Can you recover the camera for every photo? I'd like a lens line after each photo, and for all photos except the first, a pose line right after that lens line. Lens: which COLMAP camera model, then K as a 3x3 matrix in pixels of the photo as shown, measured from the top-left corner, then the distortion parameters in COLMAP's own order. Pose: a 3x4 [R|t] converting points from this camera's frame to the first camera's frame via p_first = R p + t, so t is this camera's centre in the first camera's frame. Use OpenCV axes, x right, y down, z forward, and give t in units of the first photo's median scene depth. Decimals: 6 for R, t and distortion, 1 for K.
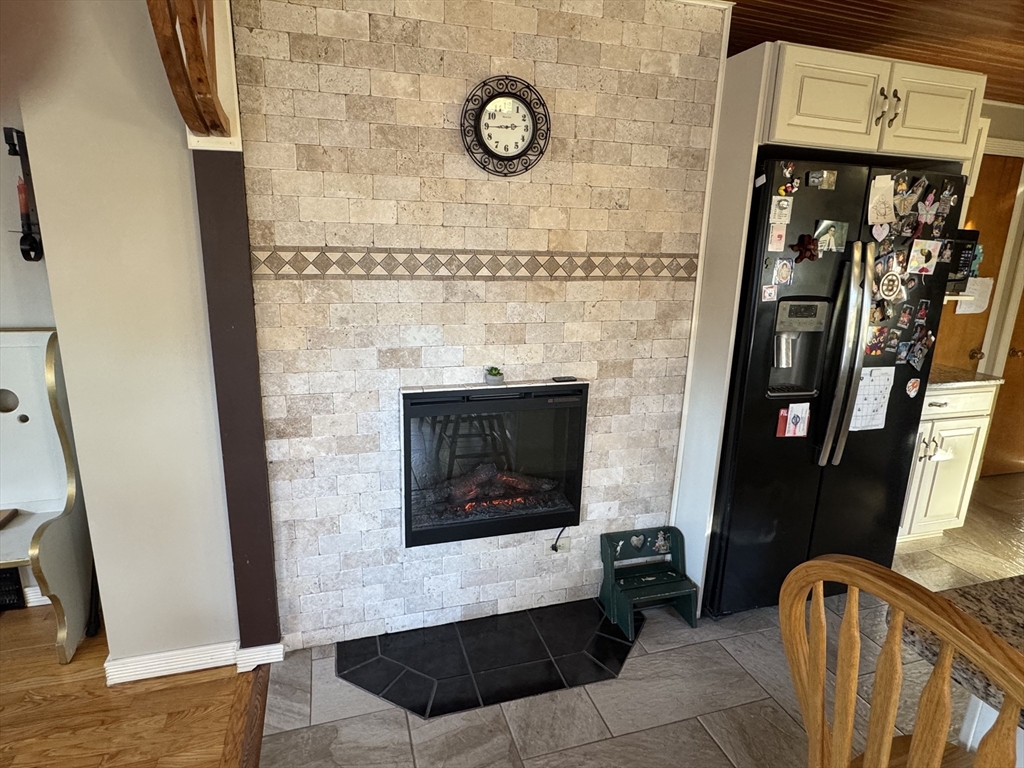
lens RADIAL K [[577.0, 0, 506.2], [0, 577.0, 380.7], [0, 0, 1]] dist [-0.004760, 0.001722]
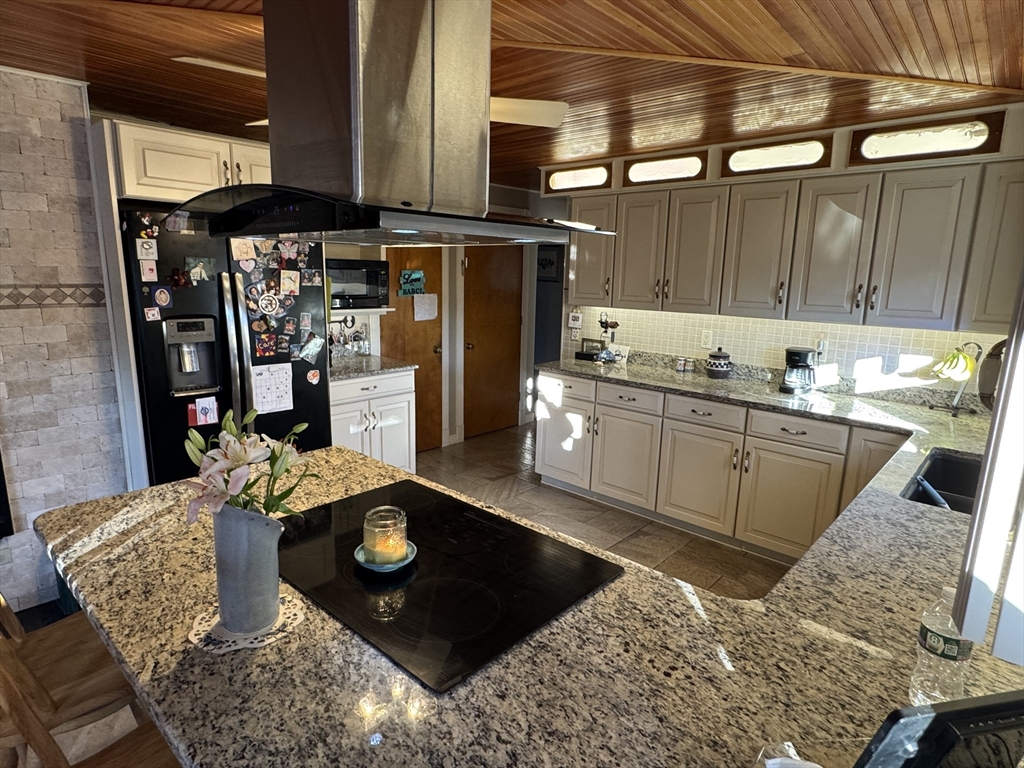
lens RADIAL K [[577.0, 0, 509.5], [0, 577.0, 385.5], [0, 0, 1]] dist [-0.004760, 0.001722]
pose [[0.859837, -0.109623, 0.498662, 0.451270], [0.123600, 0.992319, 0.005024, 0.088650], [-0.495383, 0.057315, 0.866782, -0.447977]]
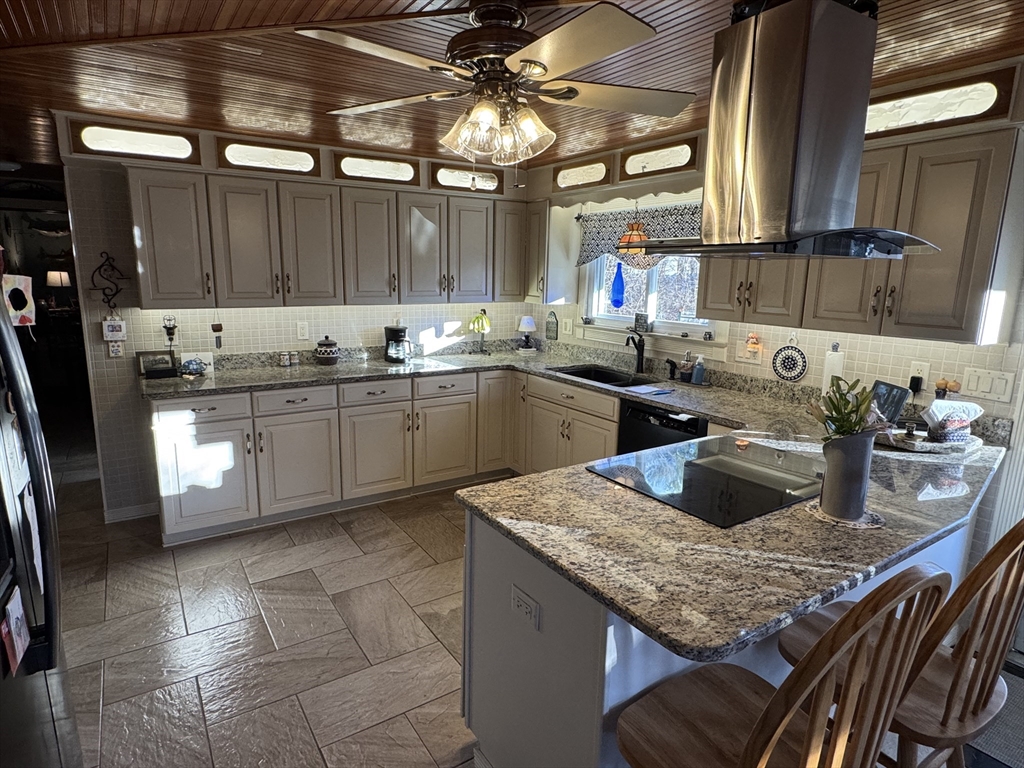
lens RADIAL K [[577.0, 0, 506.4], [0, 577.0, 383.2], [0, 0, 1]] dist [-0.004760, 0.001722]
pose [[-0.275012, -0.215715, 0.936929, -0.586975], [0.205608, 0.938765, 0.276489, -0.479350], [-0.939198, 0.268678, -0.213818, 1.754755]]
